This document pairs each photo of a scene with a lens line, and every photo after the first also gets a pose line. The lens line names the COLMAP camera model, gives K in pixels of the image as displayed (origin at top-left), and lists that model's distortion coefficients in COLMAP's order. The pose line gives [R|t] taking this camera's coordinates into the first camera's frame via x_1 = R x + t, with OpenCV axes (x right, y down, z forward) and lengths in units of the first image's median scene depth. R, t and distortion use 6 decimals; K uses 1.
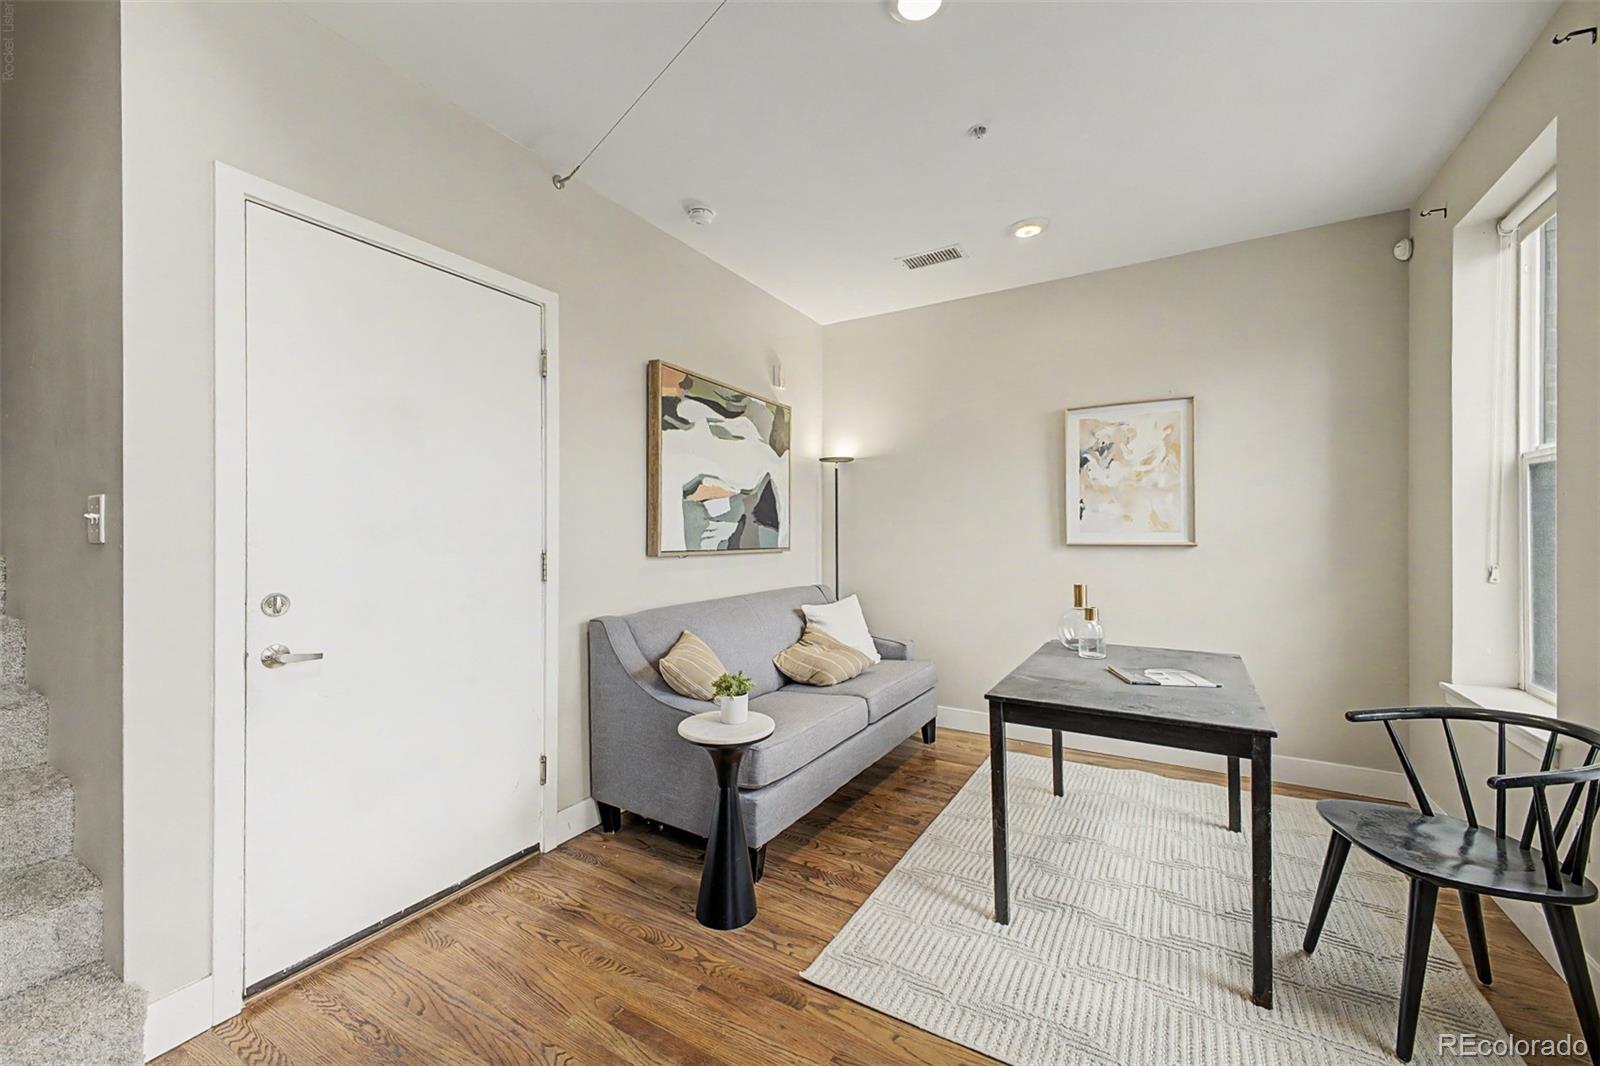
lens RADIAL K [[634.1, 0, 783.1], [0, 634.1, 533.7], [0, 0, 1]] dist [0.021156, -0.005420]
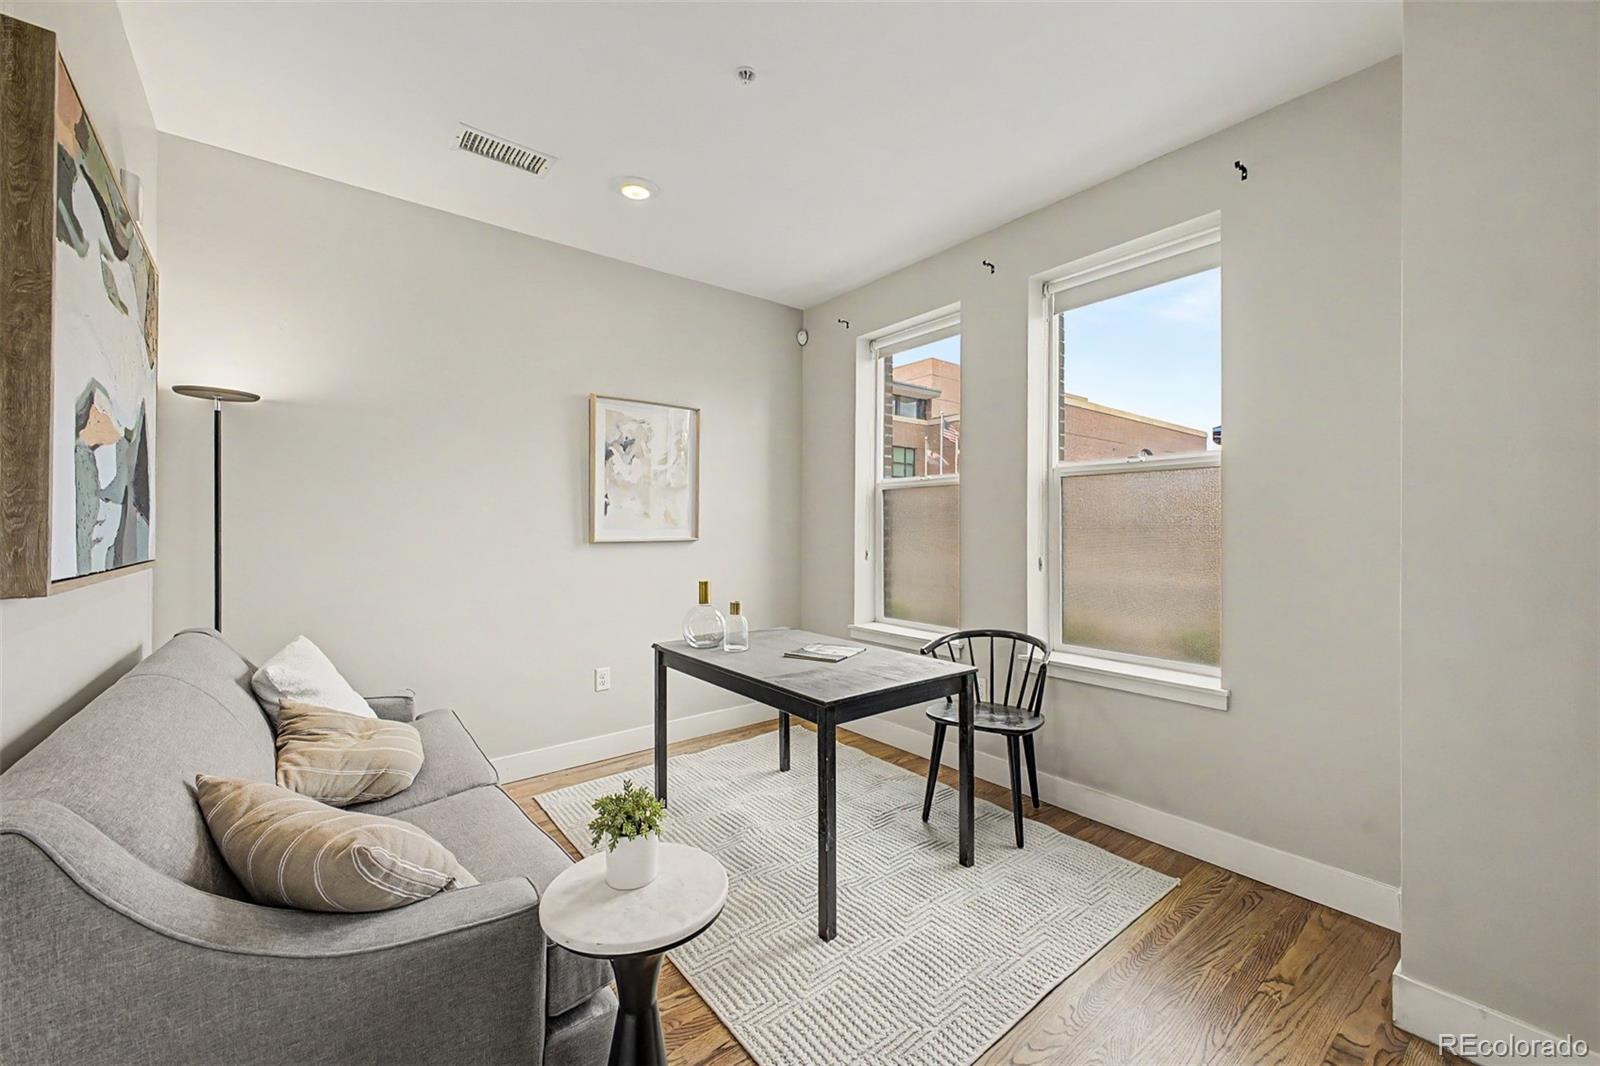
lens RADIAL K [[634.1, 0, 815.6], [0, 634.1, 528.4], [0, 0, 1]] dist [0.021156, -0.005420]
pose [[0.333632, 0.003303, 0.942698, -0.328550], [0.000478, 0.999993, -0.003673, 0.000584], [-0.942703, 0.001676, 0.333628, 0.408870]]
